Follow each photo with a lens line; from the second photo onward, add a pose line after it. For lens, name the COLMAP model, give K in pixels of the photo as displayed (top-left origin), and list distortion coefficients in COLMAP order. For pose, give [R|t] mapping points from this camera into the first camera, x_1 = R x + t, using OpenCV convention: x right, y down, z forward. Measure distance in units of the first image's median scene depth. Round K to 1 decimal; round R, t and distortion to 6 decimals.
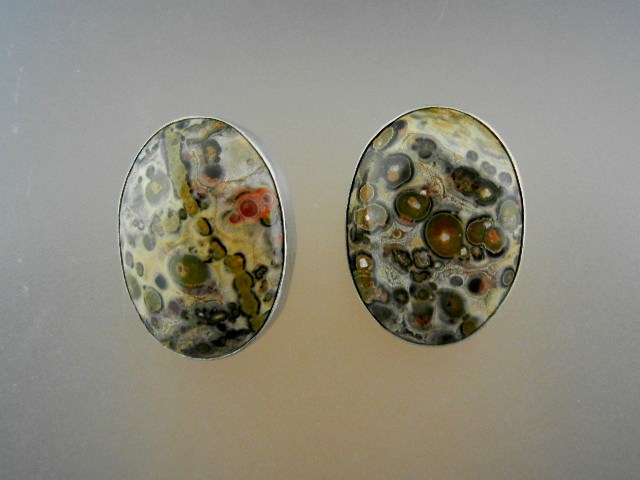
lens RADIAL K [[922.7, 0, 320.0], [0, 922.7, 240.0], [0, 0, 1]] dist [-0.179097, -0.021717]
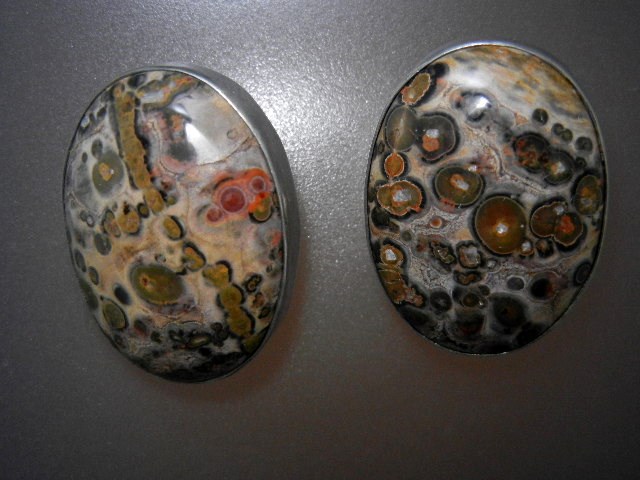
lens RADIAL K [[922.7, 0, 320.0], [0, 922.7, 240.0], [0, 0, 1]] dist [-0.179097, -0.021717]
pose [[0.999554, -0.024882, -0.016523, 0.002630], [0.027806, 0.977175, 0.210609, -0.151528], [0.010906, -0.210974, 0.977431, 0.278055]]
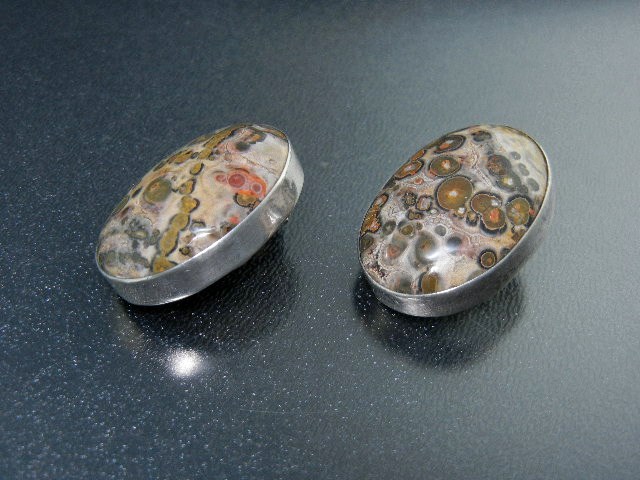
lens RADIAL K [[922.7, 0, 320.0], [0, 922.7, 240.0], [0, 0, 1]] dist [-0.179097, -0.021717]
pose [[0.788273, 0.427753, -0.442327, 0.500772], [-0.602729, 0.681470, -0.415109, 0.558483], [0.123868, 0.593822, 0.795004, 0.174660]]
